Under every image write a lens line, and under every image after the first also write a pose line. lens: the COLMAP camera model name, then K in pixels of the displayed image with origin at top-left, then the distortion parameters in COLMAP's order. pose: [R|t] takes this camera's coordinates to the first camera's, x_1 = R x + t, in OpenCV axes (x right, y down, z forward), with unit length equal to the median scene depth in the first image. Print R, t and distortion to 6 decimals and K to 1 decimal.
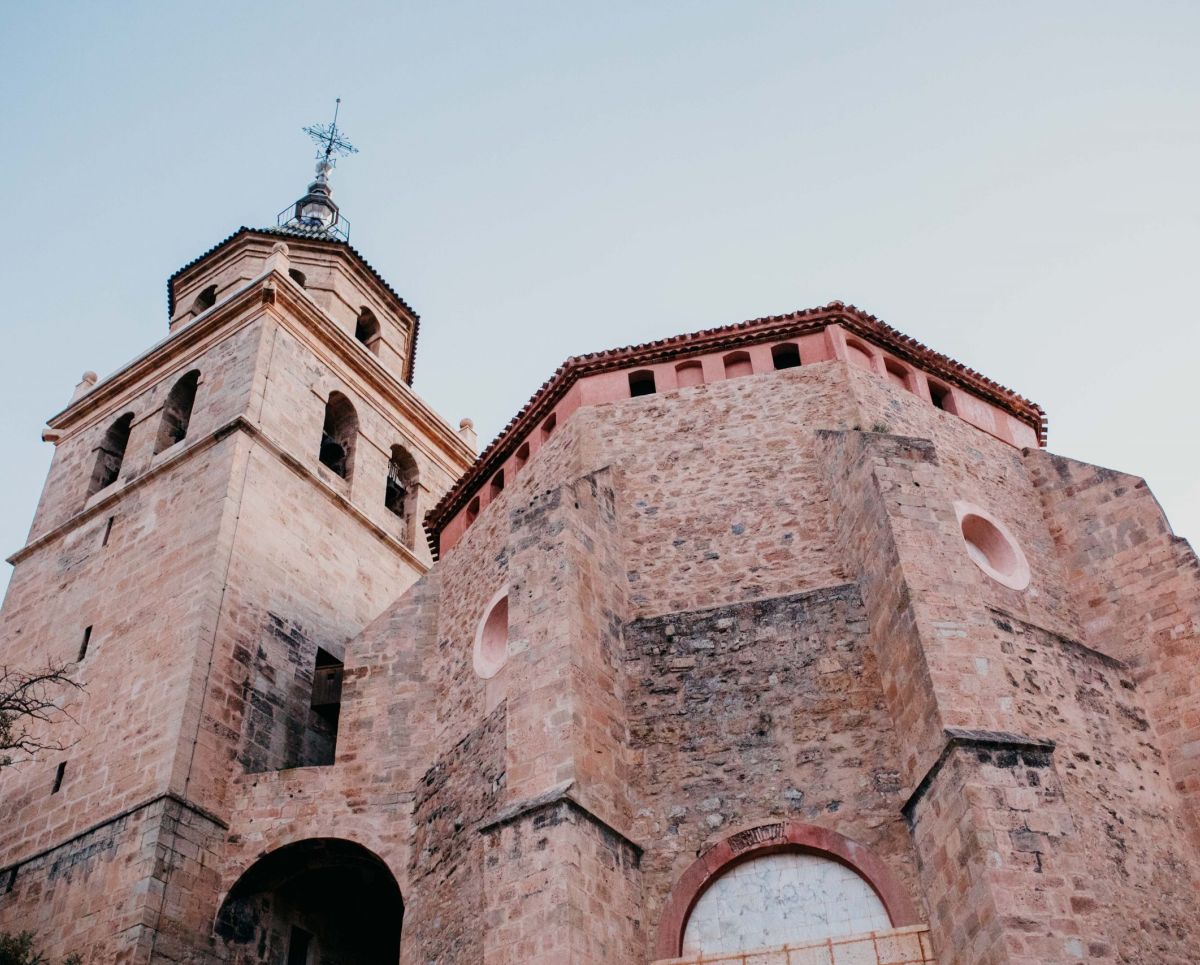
lens RADIAL K [[1405.0, 0, 600.0], [0, 1405.0, 482.5], [0, 0, 1]] dist [-0.027144, -0.001084]
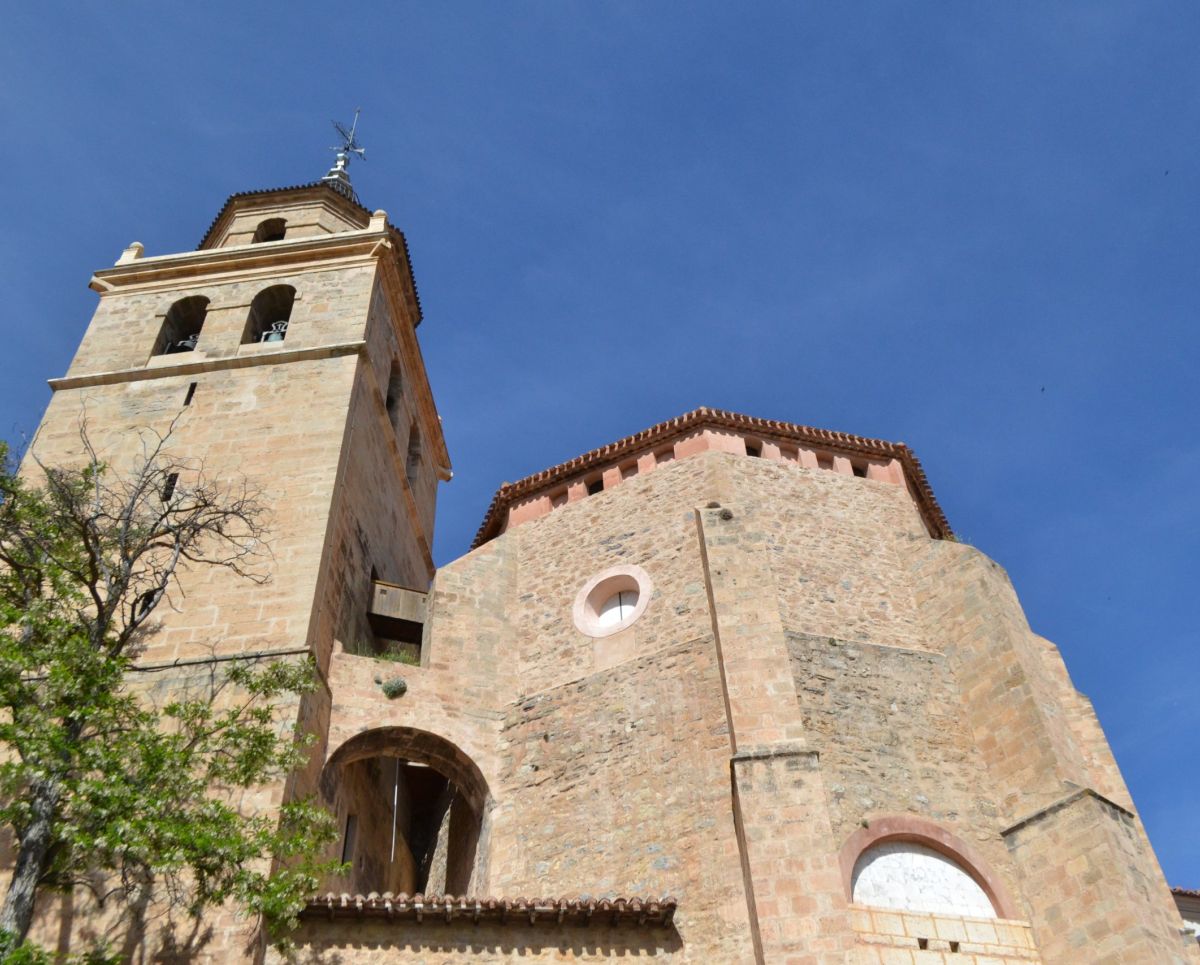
lens RADIAL K [[1173.4, 0, 600.0], [0, 1173.4, 482.5], [0, 0, 1]] dist [0.004620, -0.012931]
pose [[0.878616, 0.349386, 0.325519, -0.481300], [-0.323083, 0.936900, -0.133554, 0.161839], [-0.351640, 0.012173, 0.936056, 0.088210]]
